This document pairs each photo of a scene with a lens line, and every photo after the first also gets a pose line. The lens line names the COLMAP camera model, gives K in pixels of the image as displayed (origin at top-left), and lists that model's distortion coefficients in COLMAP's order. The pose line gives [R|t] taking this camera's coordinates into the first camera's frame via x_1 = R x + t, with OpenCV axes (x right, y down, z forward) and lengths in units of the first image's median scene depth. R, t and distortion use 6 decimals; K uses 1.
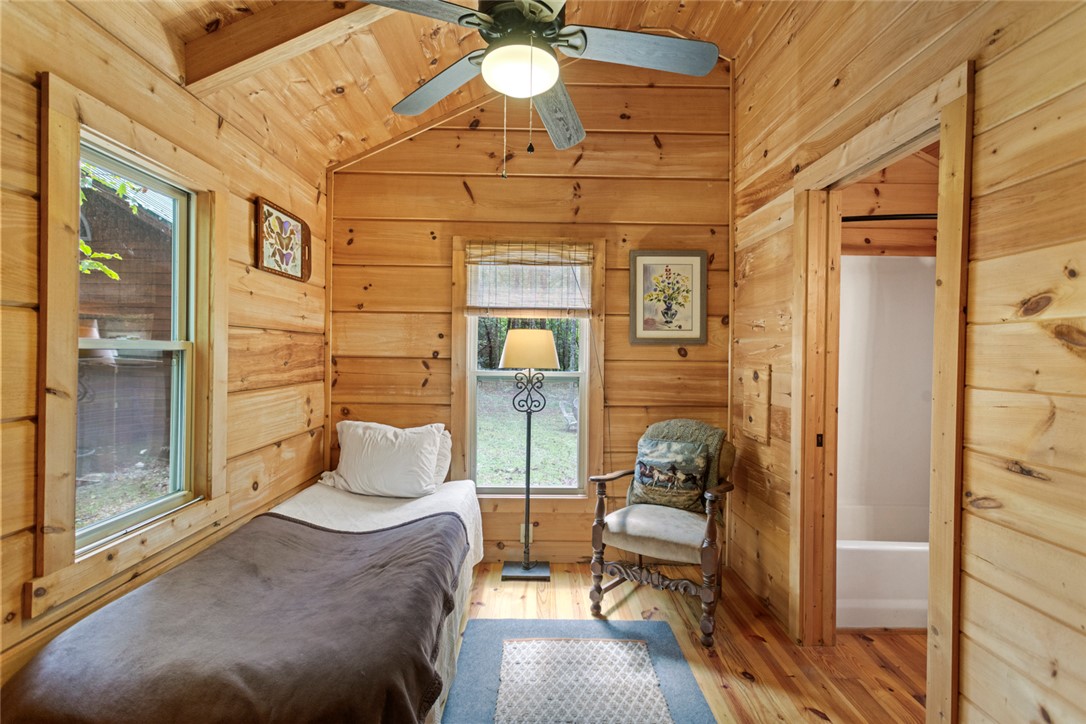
lens RADIAL K [[524.8, 0, 543.1], [0, 524.8, 354.7], [0, 0, 1]] dist [-0.005845, 0.001913]
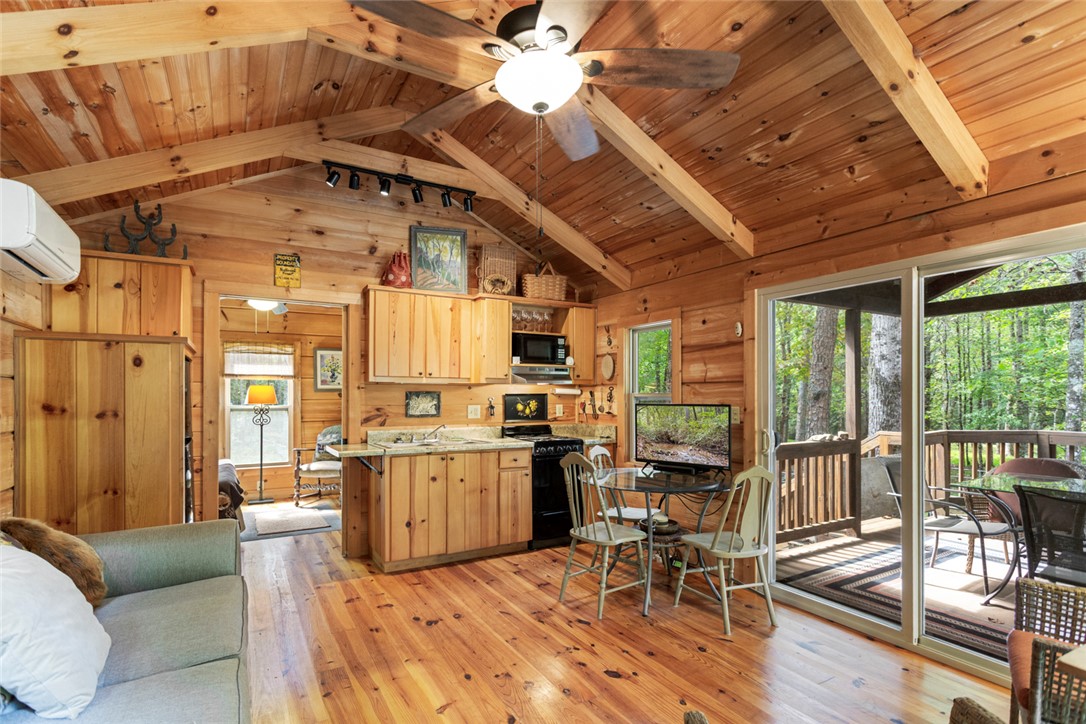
lens RADIAL K [[524.8, 0, 541.8], [0, 524.8, 394.2], [0, 0, 1]] dist [-0.005845, 0.001913]
pose [[0.874434, -0.014040, 0.484941, -0.061135], [0.016105, 0.999870, -0.000093, 0.005607], [-0.484877, 0.007891, 0.874547, -1.366965]]
